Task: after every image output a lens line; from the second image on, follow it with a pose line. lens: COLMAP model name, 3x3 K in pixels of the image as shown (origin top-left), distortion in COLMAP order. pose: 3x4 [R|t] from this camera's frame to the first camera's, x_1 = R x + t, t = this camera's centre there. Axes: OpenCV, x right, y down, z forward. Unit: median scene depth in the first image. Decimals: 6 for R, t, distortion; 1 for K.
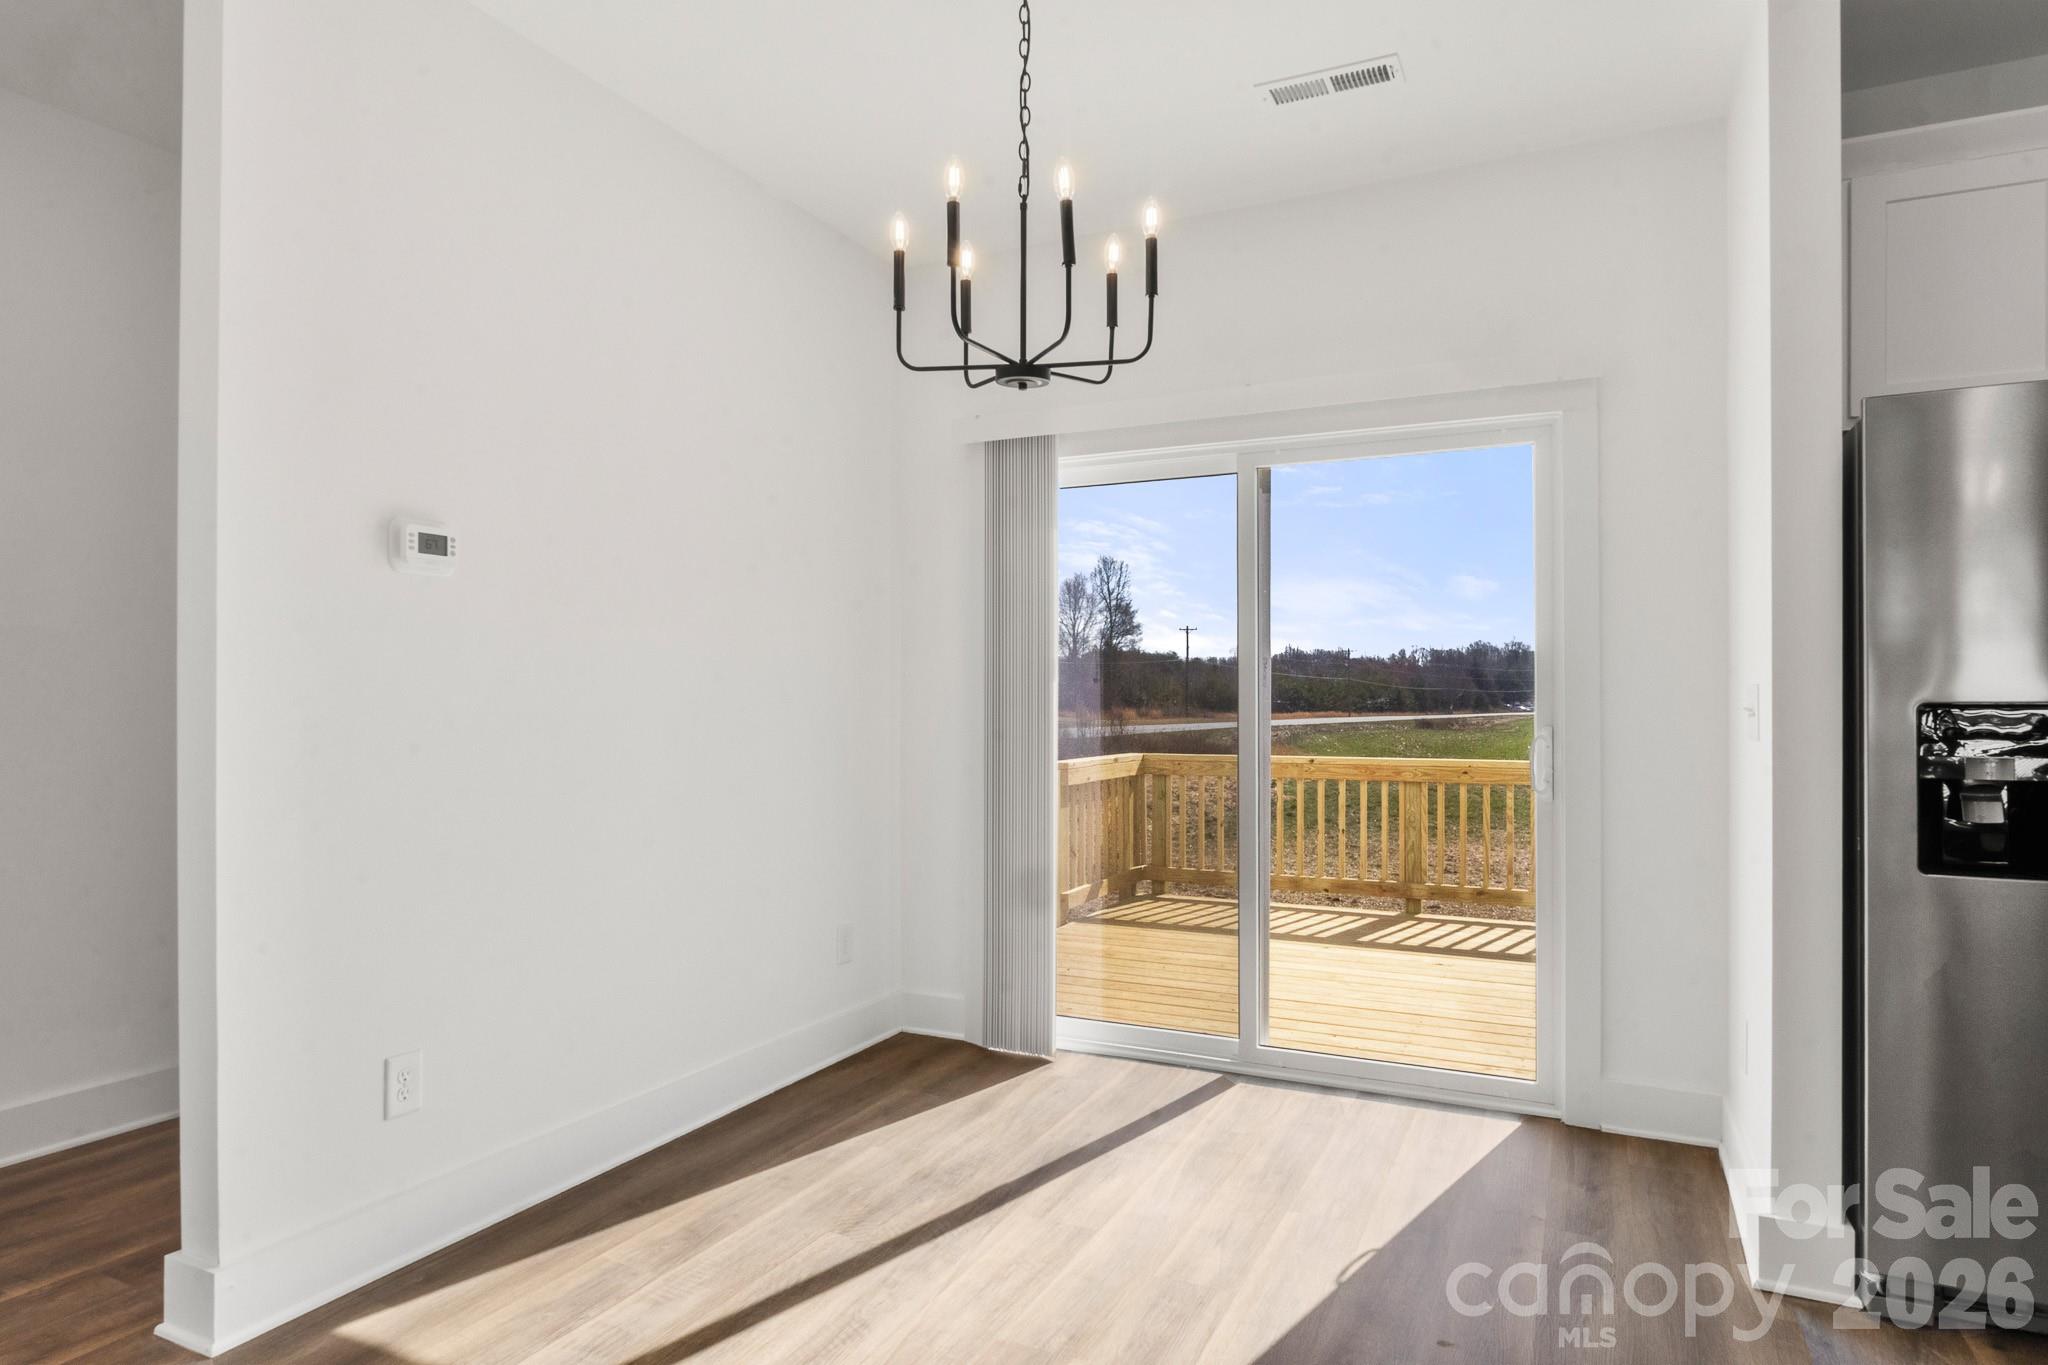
lens RADIAL K [[1194.1, 0, 1024.0], [0, 1194.1, 689.6], [0, 0, 1]] dist [-0.004433, -0.002395]
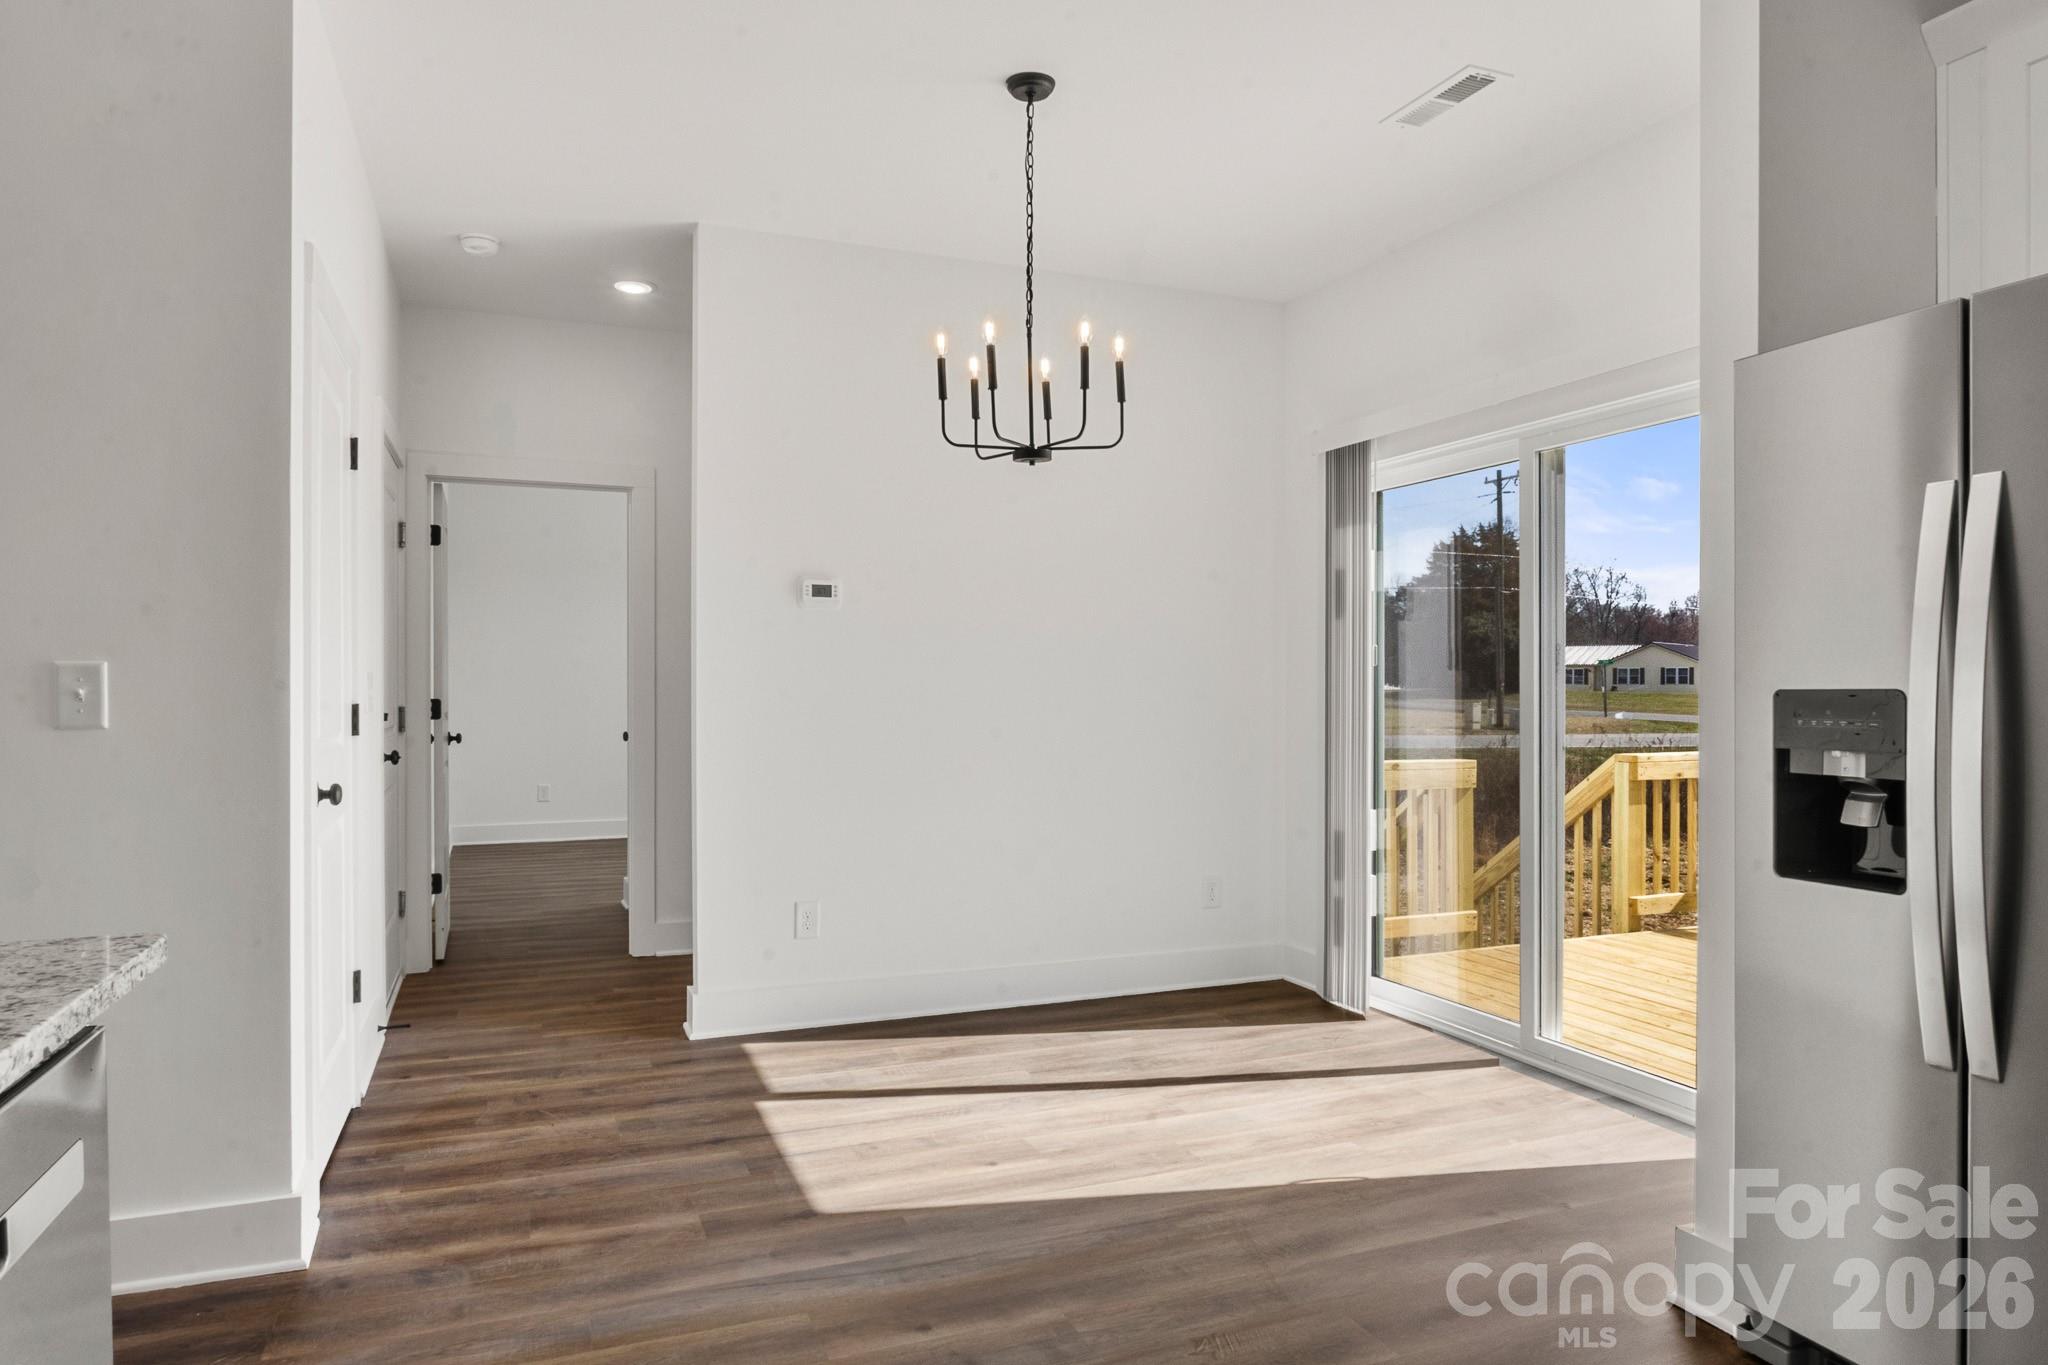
lens RADIAL K [[1288.1, 0, 1026.2], [0, 1288.1, 688.8], [0, 0, 1]] dist [0.003658, -0.000262]
pose [[0.739611, 0.001638, -0.673033, 0.785867], [0.005718, 0.999946, 0.008718, -0.001977], [0.673011, -0.010297, 0.739561, -0.096354]]
